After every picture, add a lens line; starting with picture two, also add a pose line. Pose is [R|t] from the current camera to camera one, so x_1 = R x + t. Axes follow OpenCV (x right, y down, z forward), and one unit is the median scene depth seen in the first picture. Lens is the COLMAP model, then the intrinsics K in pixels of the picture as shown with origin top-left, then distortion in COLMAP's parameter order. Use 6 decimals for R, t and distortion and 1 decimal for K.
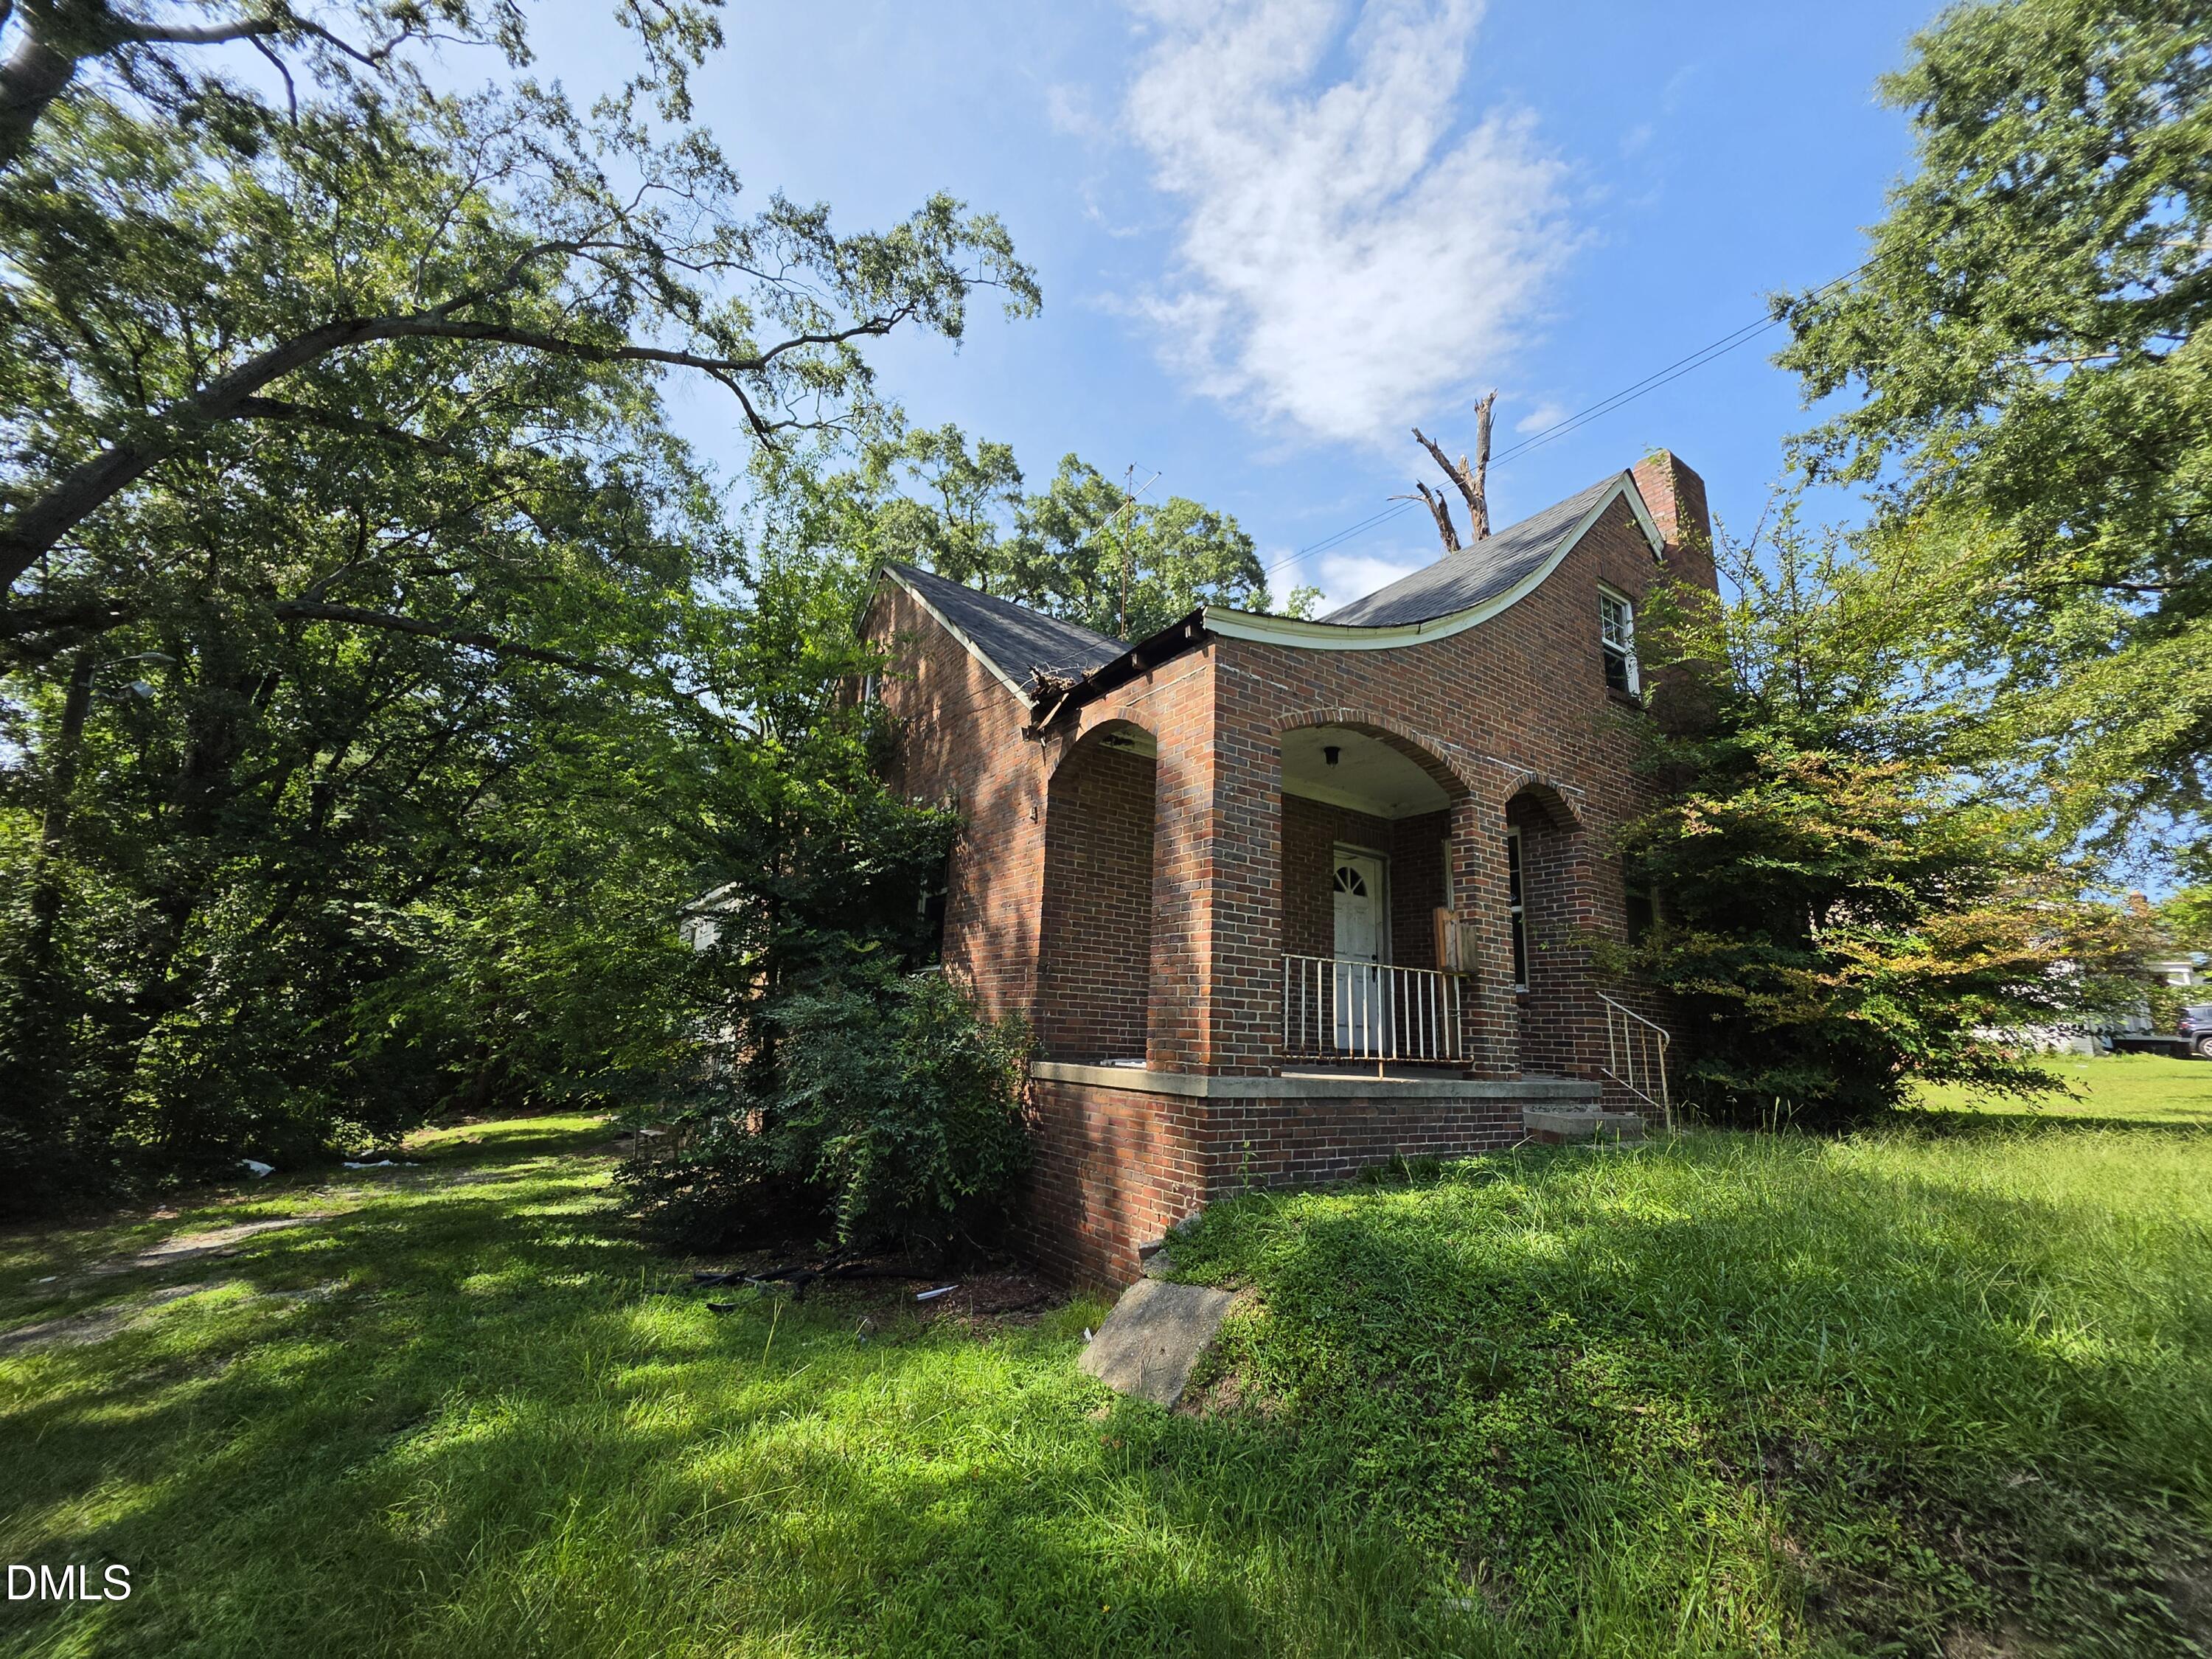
lens RADIAL K [[895.9, 0, 1113.1], [0, 895.9, 819.5], [0, 0, 1]] dist [-0.003746, -0.000006]
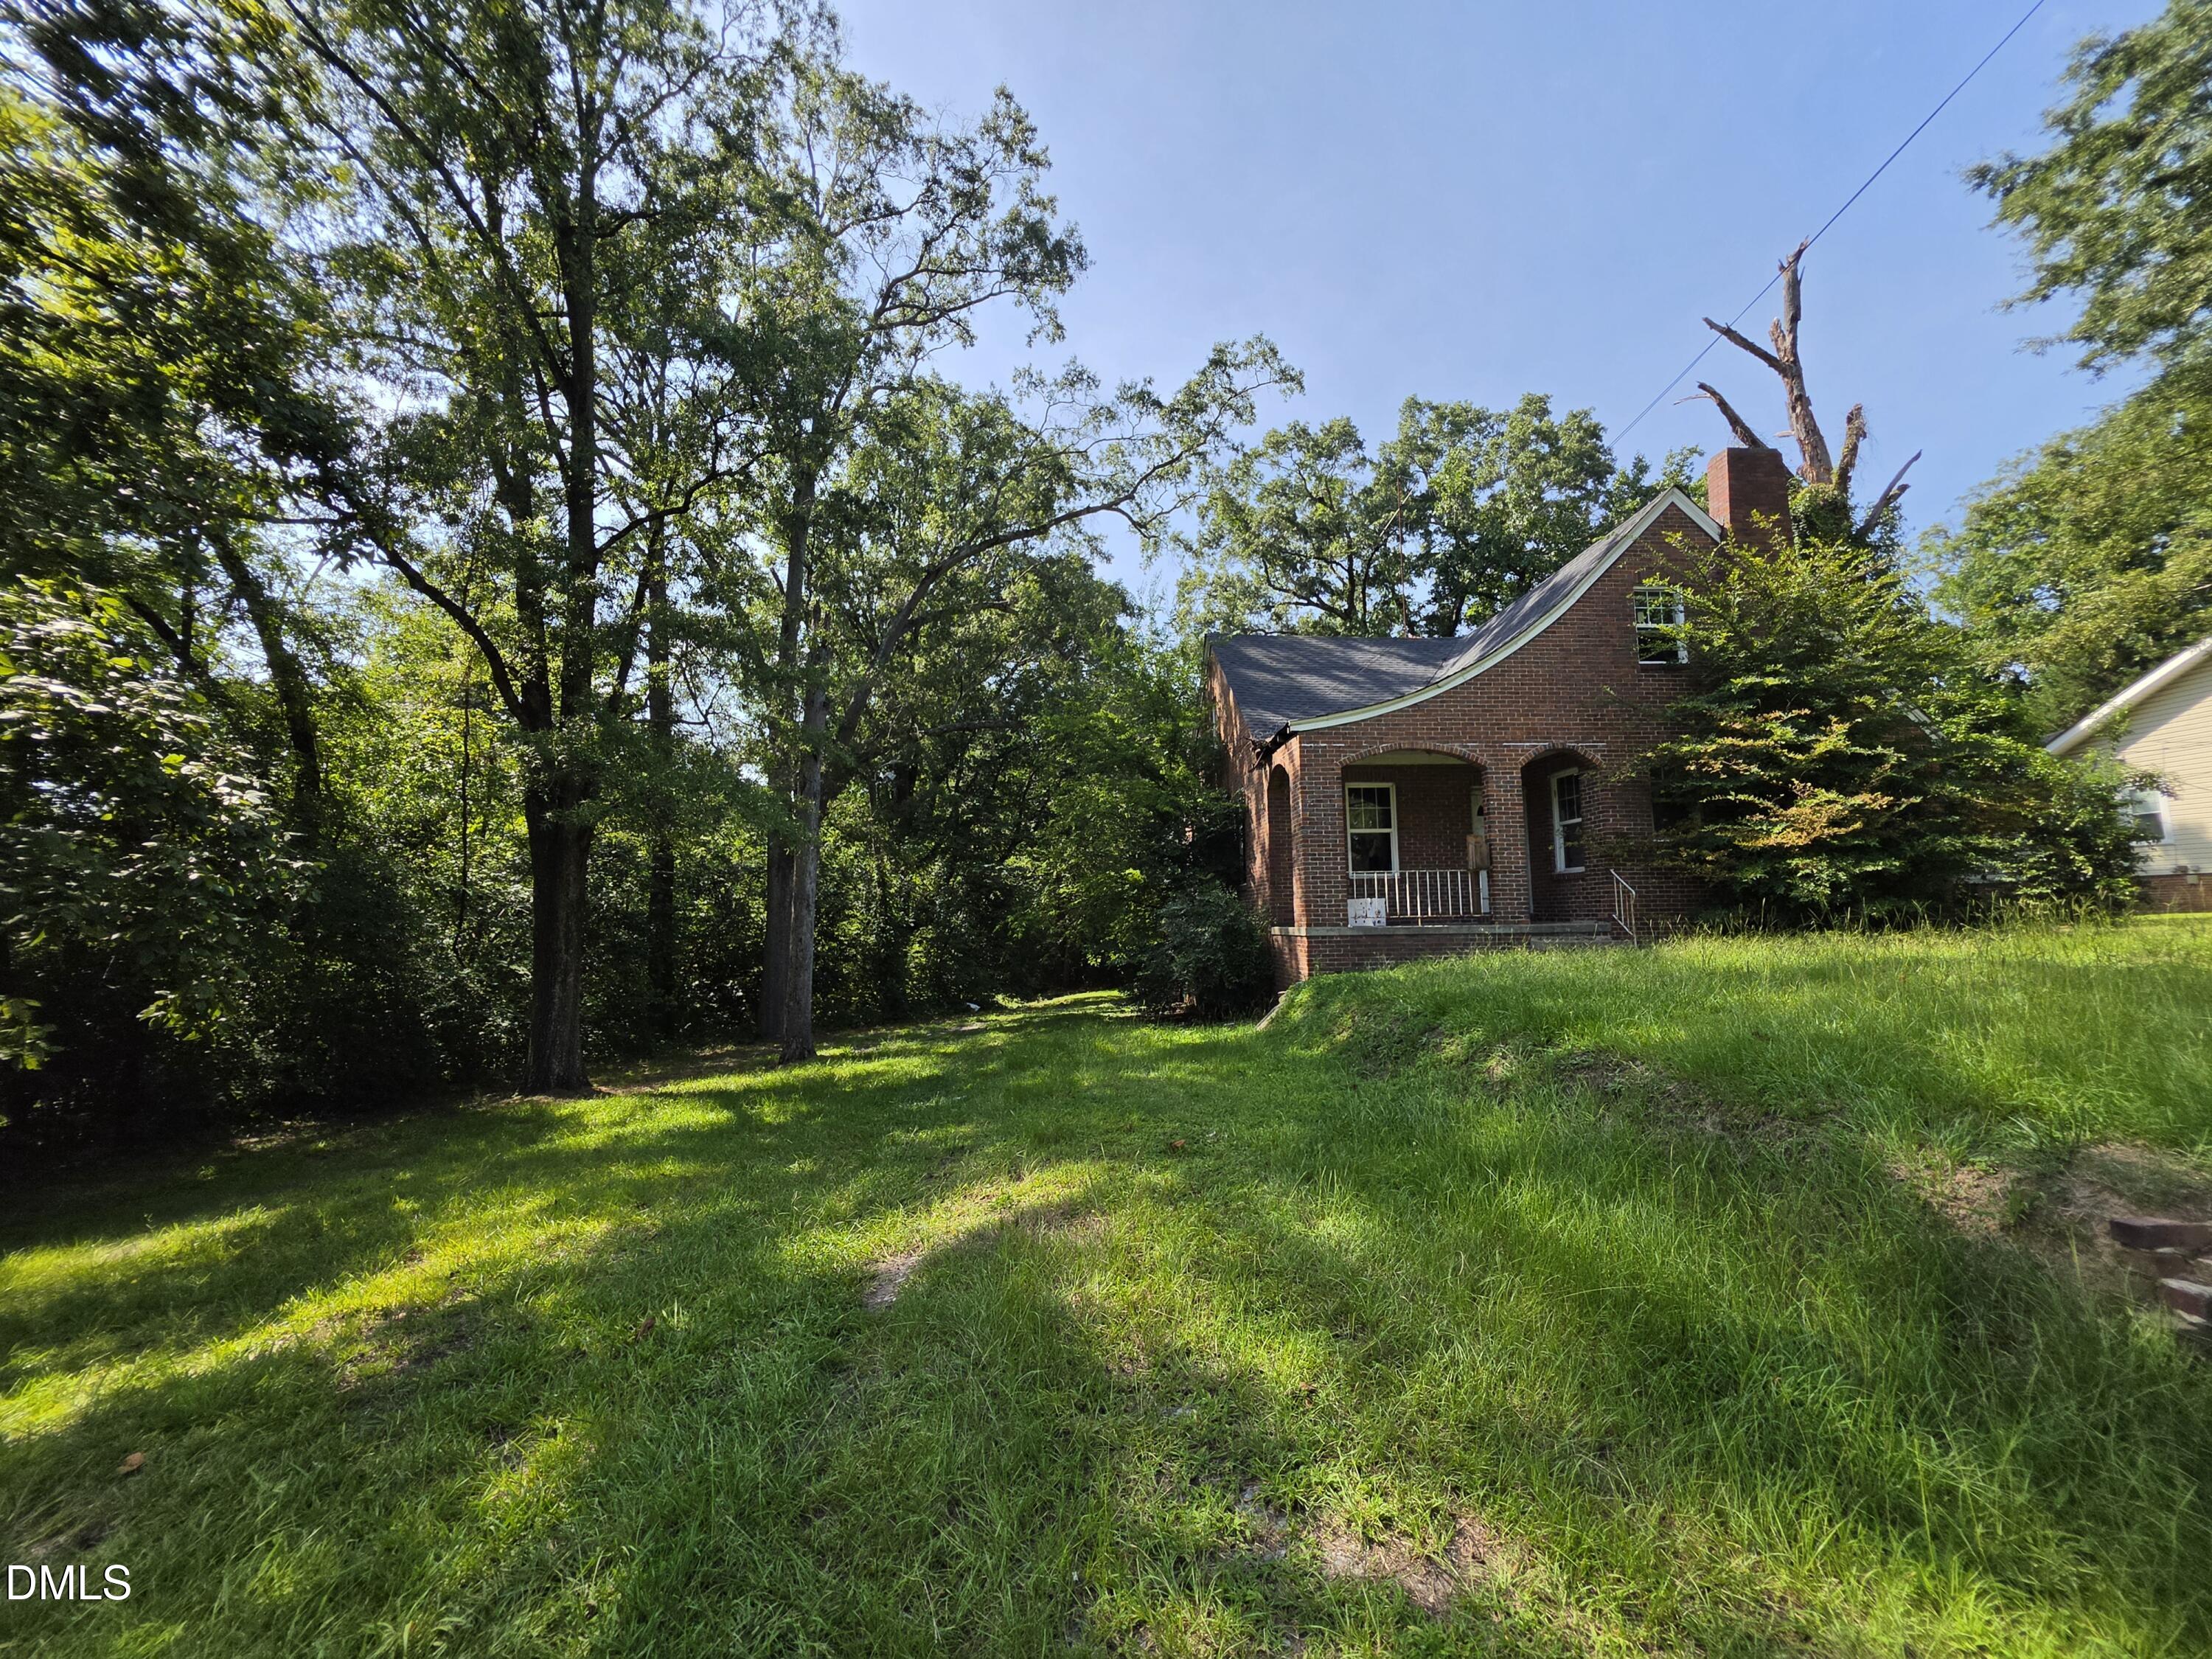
lens RADIAL K [[895.9, 0, 1114.6], [0, 895.9, 834.6], [0, 0, 1]] dist [-0.003746, -0.000006]
pose [[0.853956, -0.103958, -0.509855, 0.317250], [0.171373, 0.981363, 0.086936, -0.087863], [0.491316, -0.161615, 0.855856, -0.436406]]
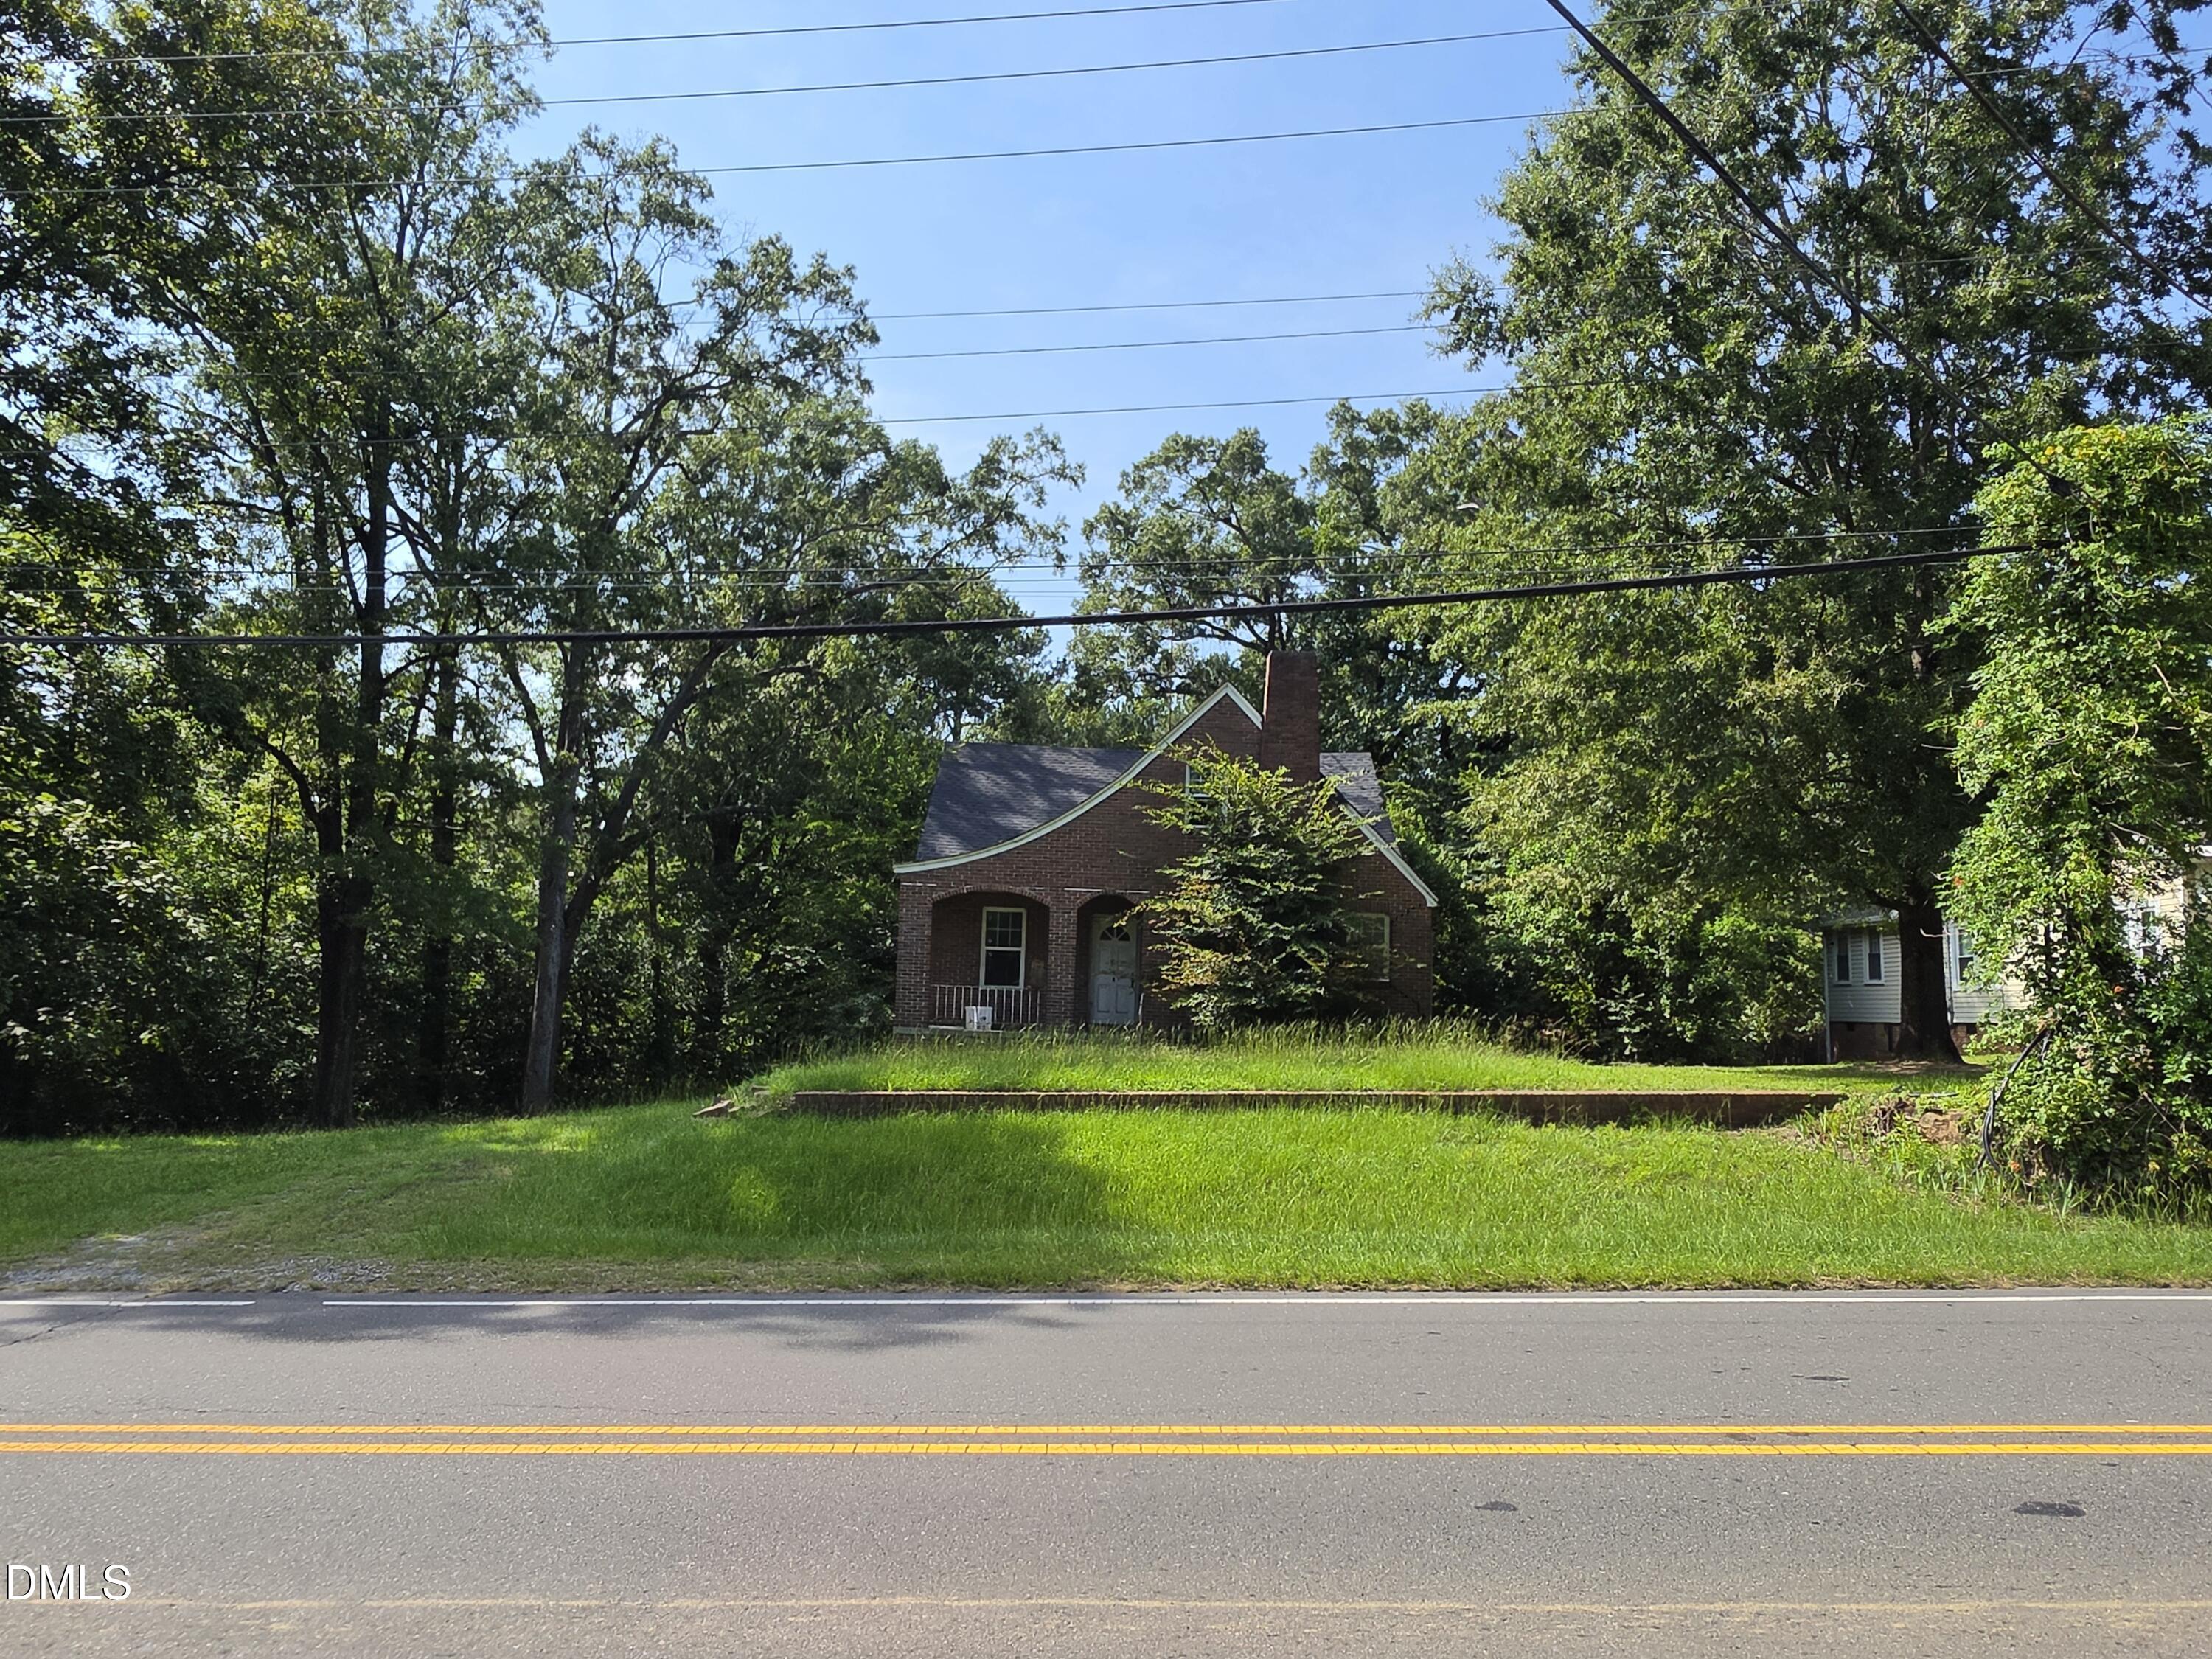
lens RADIAL K [[1544.4, 0, 1097.2], [0, 1544.4, 844.0], [0, 0, 1]] dist [-0.002757, 0.000517]
pose [[0.809837, -0.076758, -0.581612, 1.325561], [0.136890, 0.988761, 0.060113, -0.194481], [0.570461, -0.128299, 0.811242, -0.982757]]
